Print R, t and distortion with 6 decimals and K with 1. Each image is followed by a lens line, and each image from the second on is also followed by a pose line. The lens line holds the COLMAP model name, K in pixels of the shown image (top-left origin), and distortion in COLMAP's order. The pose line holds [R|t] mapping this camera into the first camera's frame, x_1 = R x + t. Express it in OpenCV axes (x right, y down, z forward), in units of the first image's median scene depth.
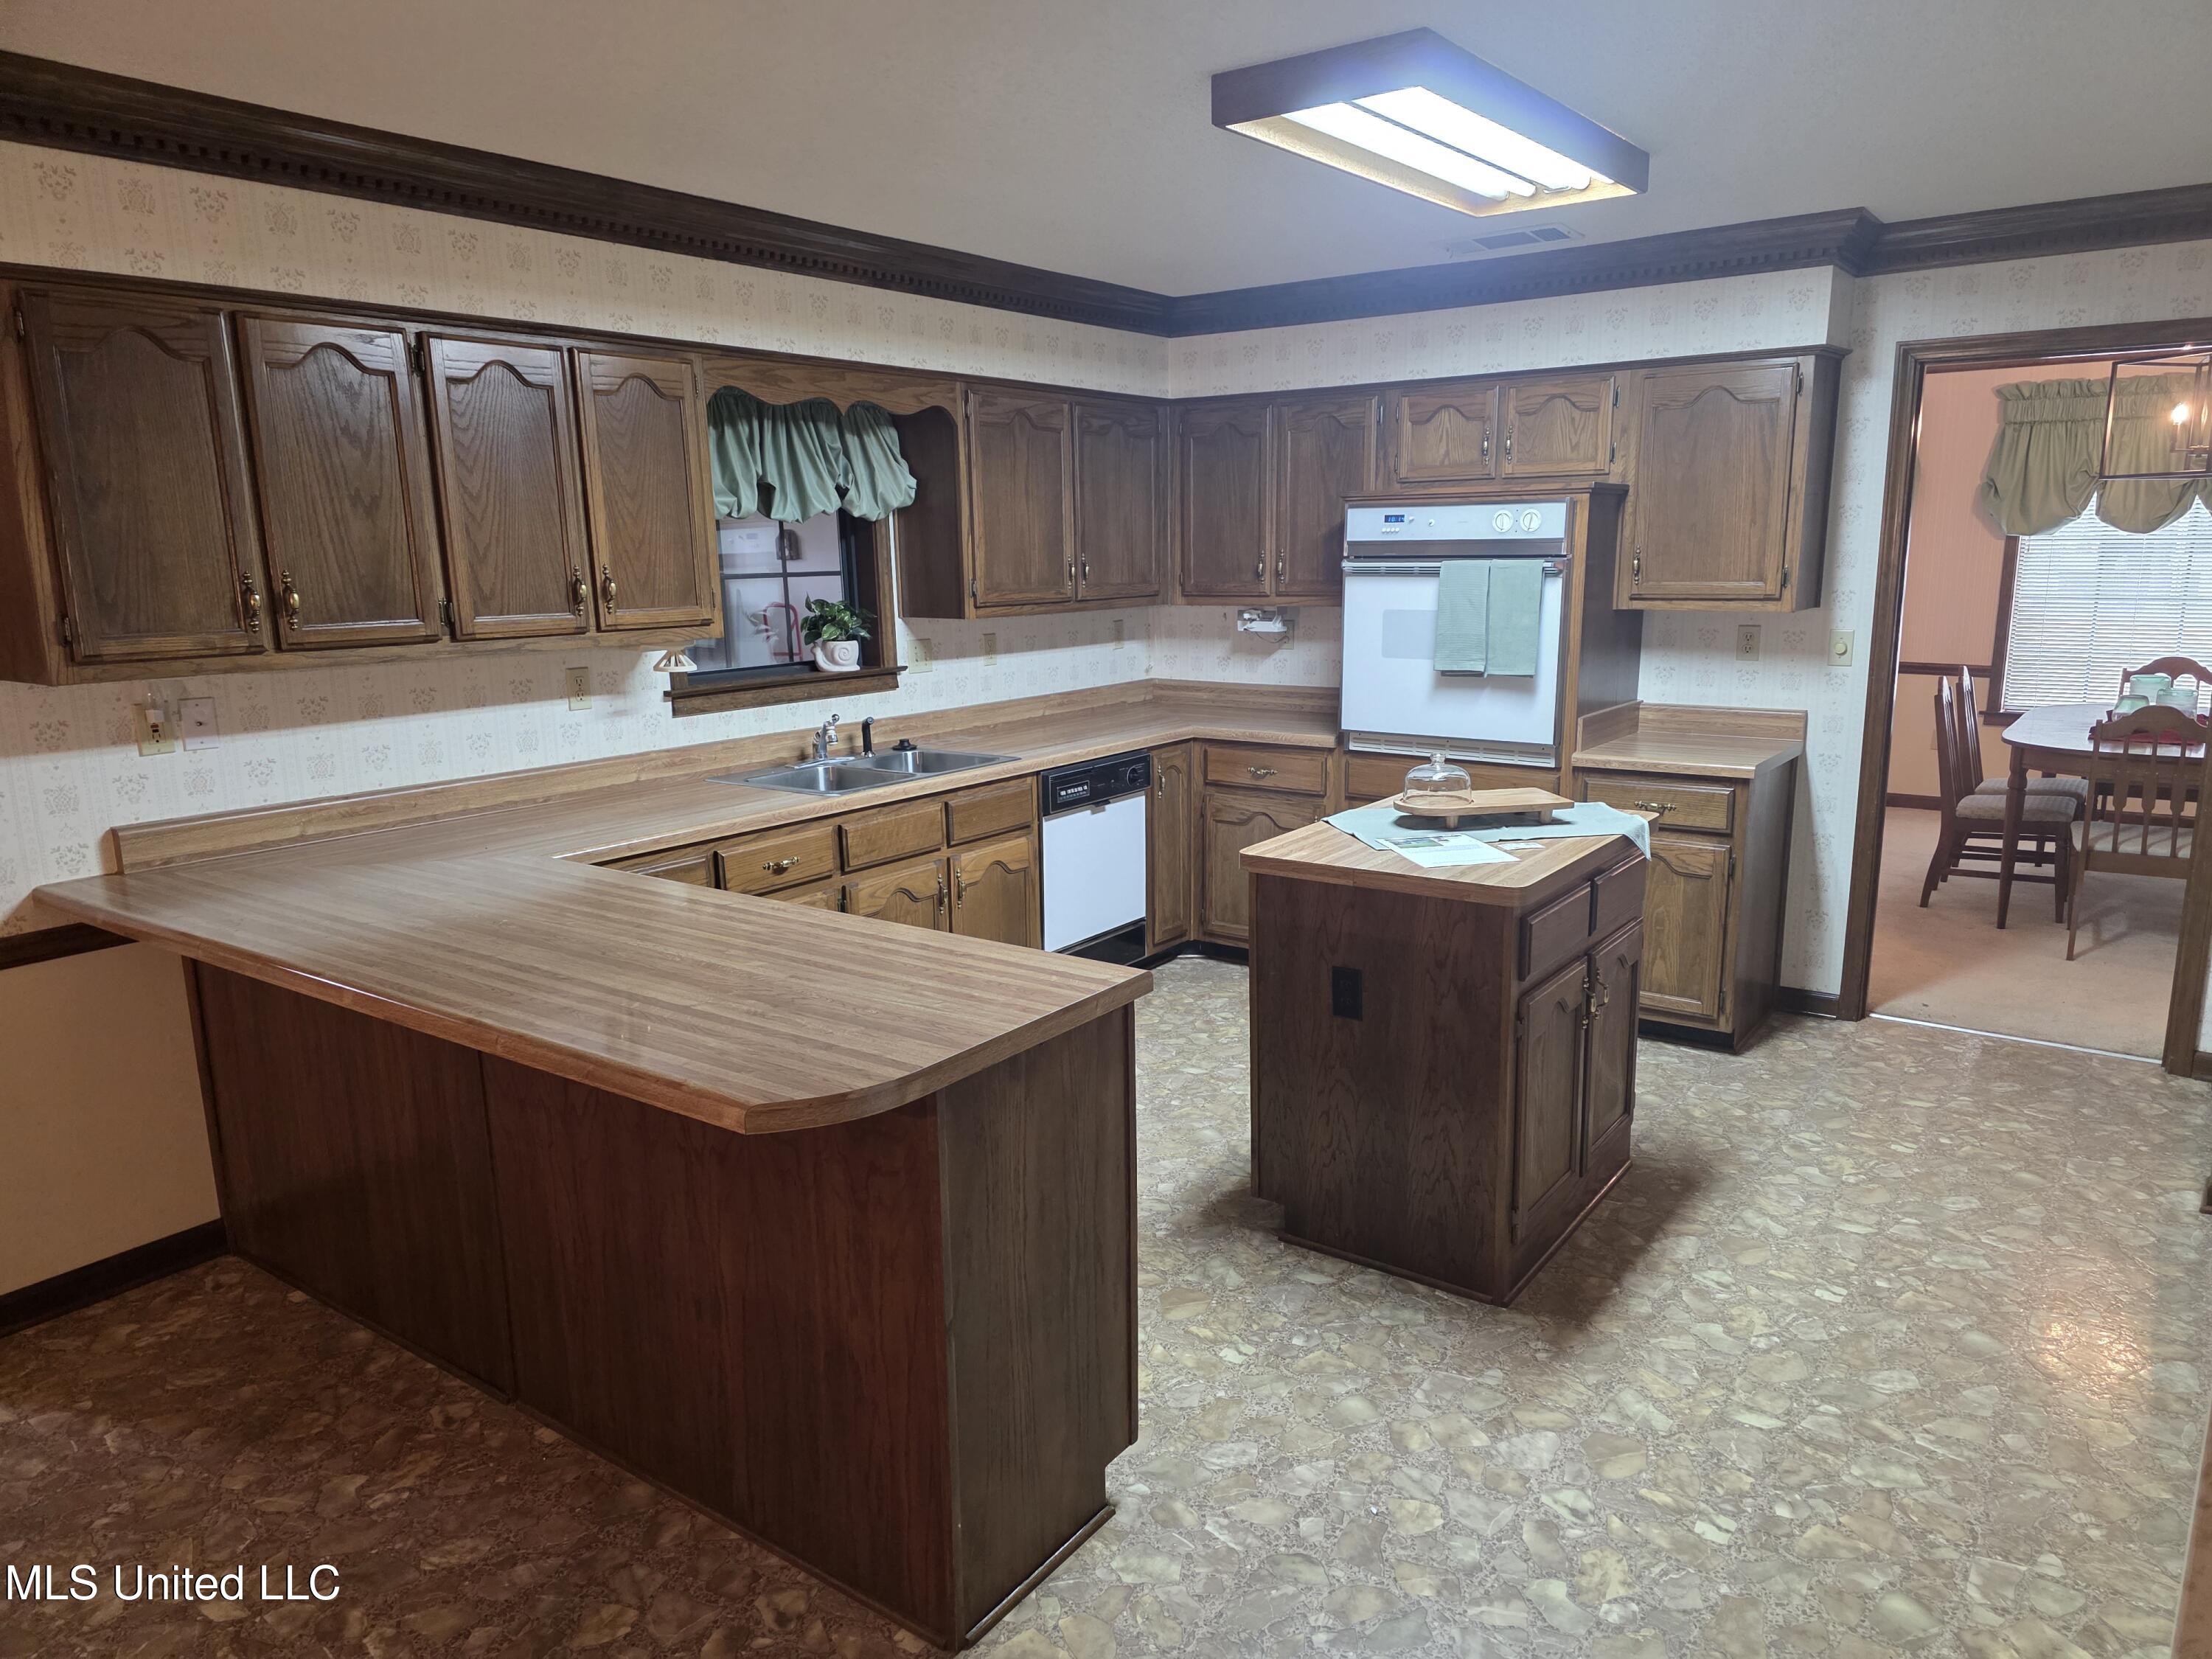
lens RADIAL K [[1474.6, 0, 1089.7], [0, 1474.6, 834.9], [0, 0, 1]] dist [0.061076, -0.051868]
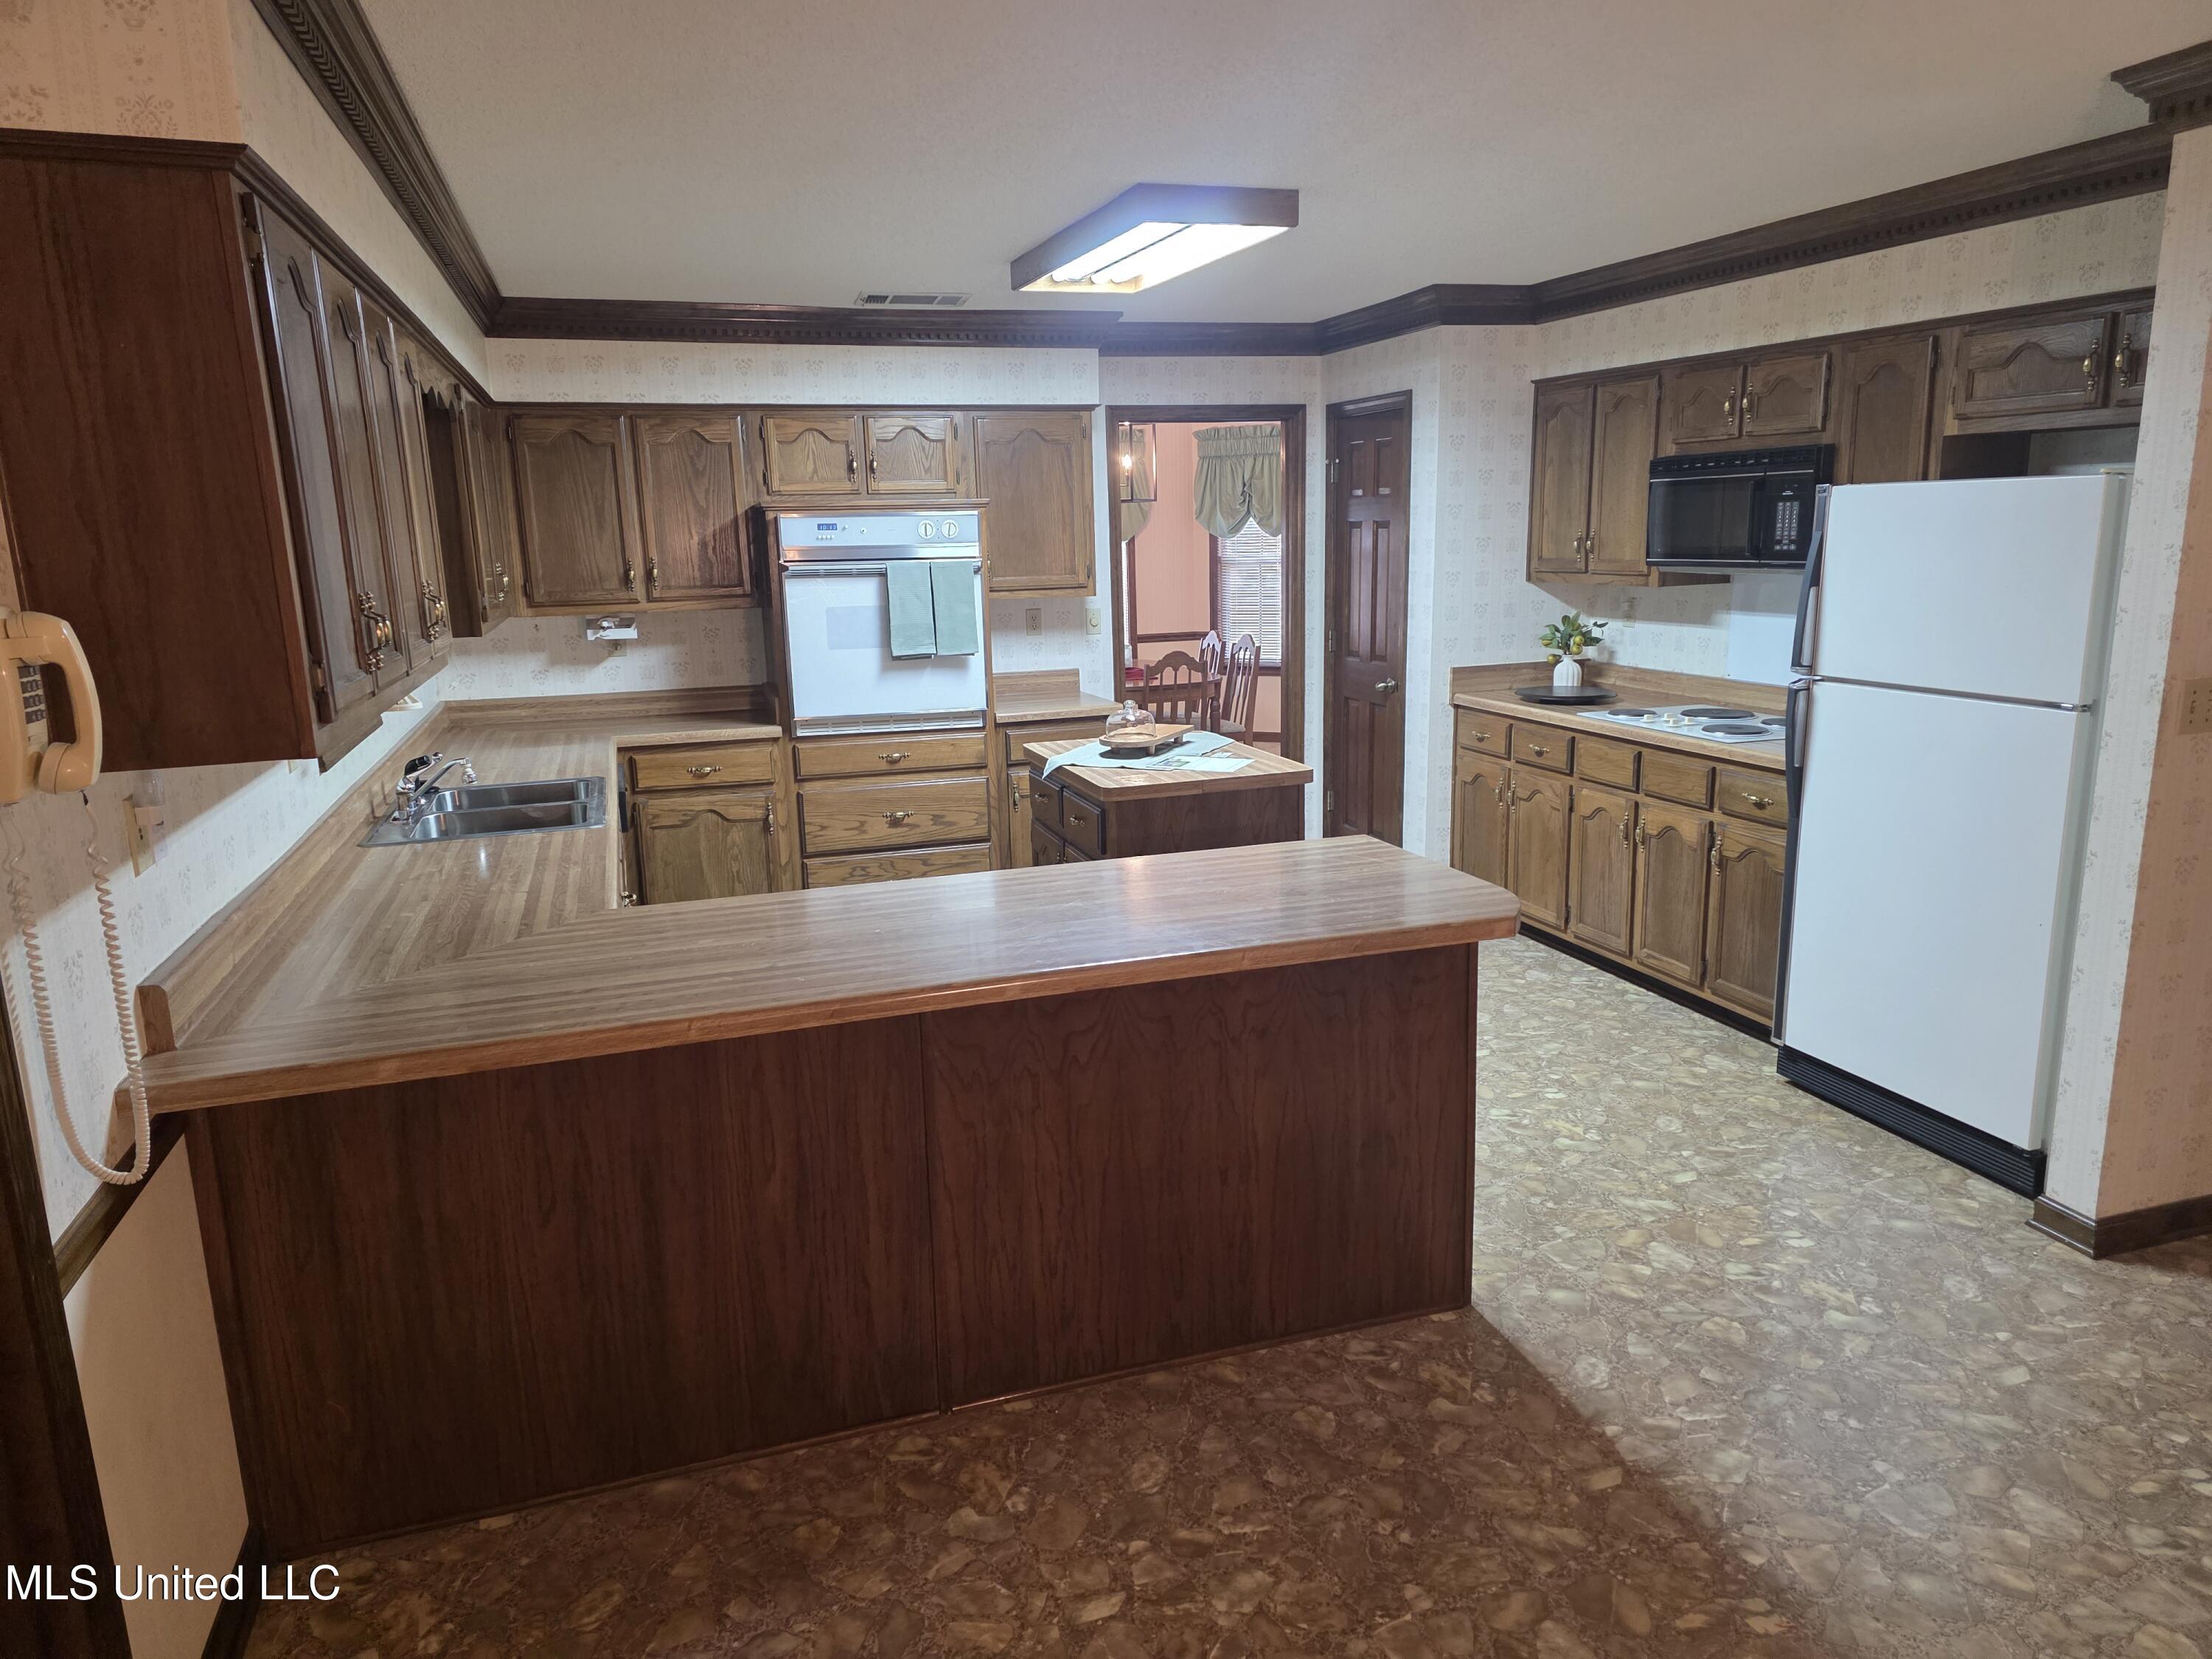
lens RADIAL K [[1474.6, 0, 1086.4], [0, 1474.6, 842.5], [0, 0, 1]] dist [0.061076, -0.051868]
pose [[0.586003, -0.165140, 0.793303, -0.632262], [0.175830, 0.981601, 0.074454, -0.025506], [-0.791002, 0.095855, 0.604258, 0.182454]]
